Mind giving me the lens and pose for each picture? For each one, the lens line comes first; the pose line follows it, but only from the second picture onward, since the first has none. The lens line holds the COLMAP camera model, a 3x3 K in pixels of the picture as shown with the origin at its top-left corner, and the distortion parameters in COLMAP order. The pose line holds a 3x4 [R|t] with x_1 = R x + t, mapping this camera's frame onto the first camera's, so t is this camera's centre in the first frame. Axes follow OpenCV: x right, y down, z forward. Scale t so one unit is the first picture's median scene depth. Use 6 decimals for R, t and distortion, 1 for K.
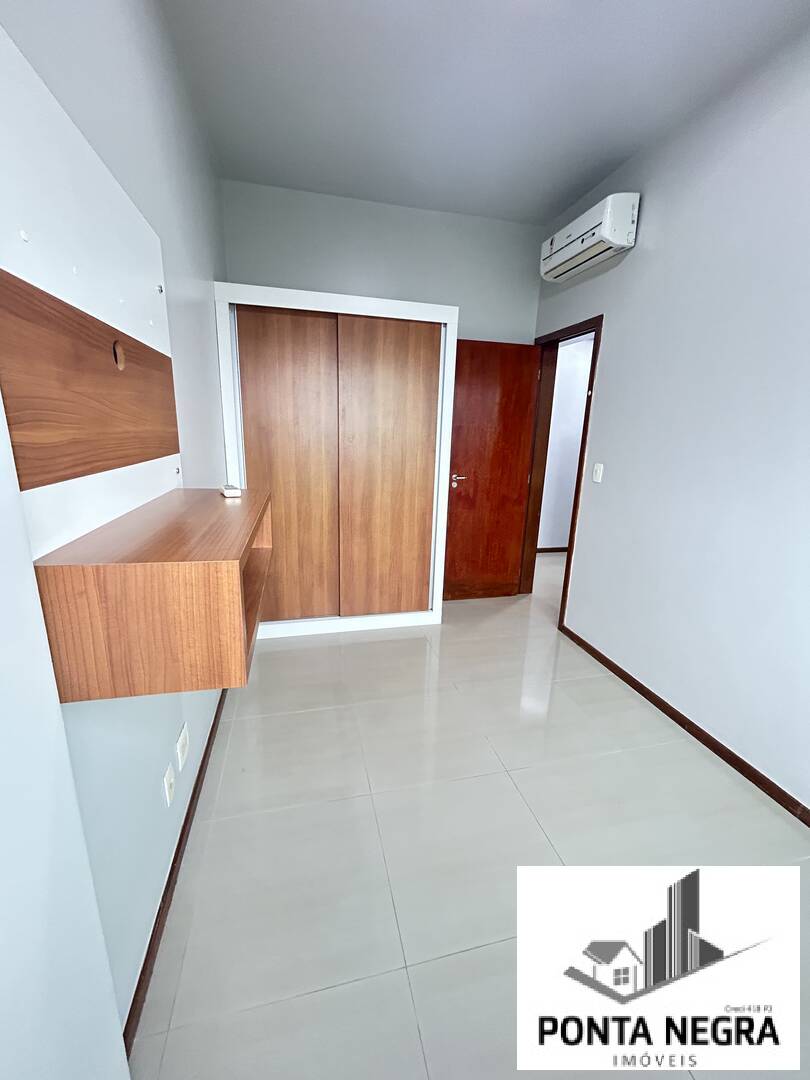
lens RADIAL K [[437.4, 0, 398.7], [0, 437.4, 541.0], [0, 0, 1]] dist [0.000609, 0.000168]
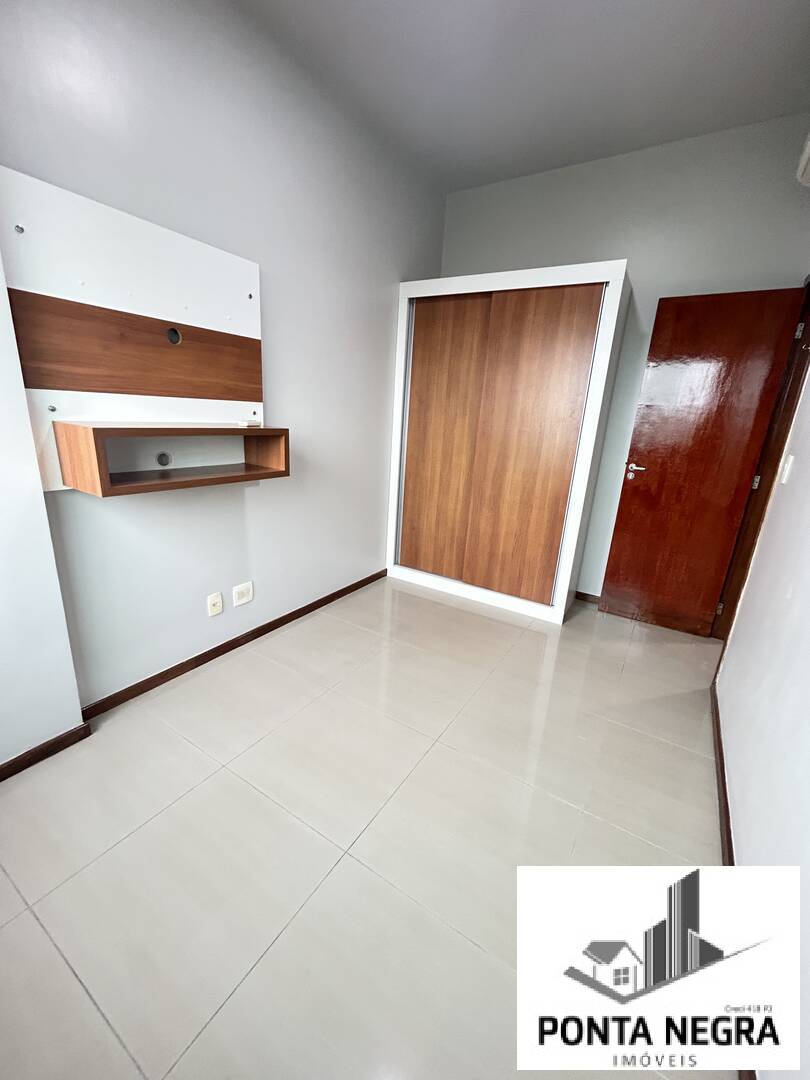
lens RADIAL K [[437.4, 0, 400.3], [0, 437.4, 537.7], [0, 0, 1]] dist [0.000609, 0.000168]
pose [[0.701217, 0.210956, -0.681022, 0.464135], [-0.216107, 0.973173, 0.078939, 0.016987], [0.679406, 0.091821, 0.727995, 0.117619]]
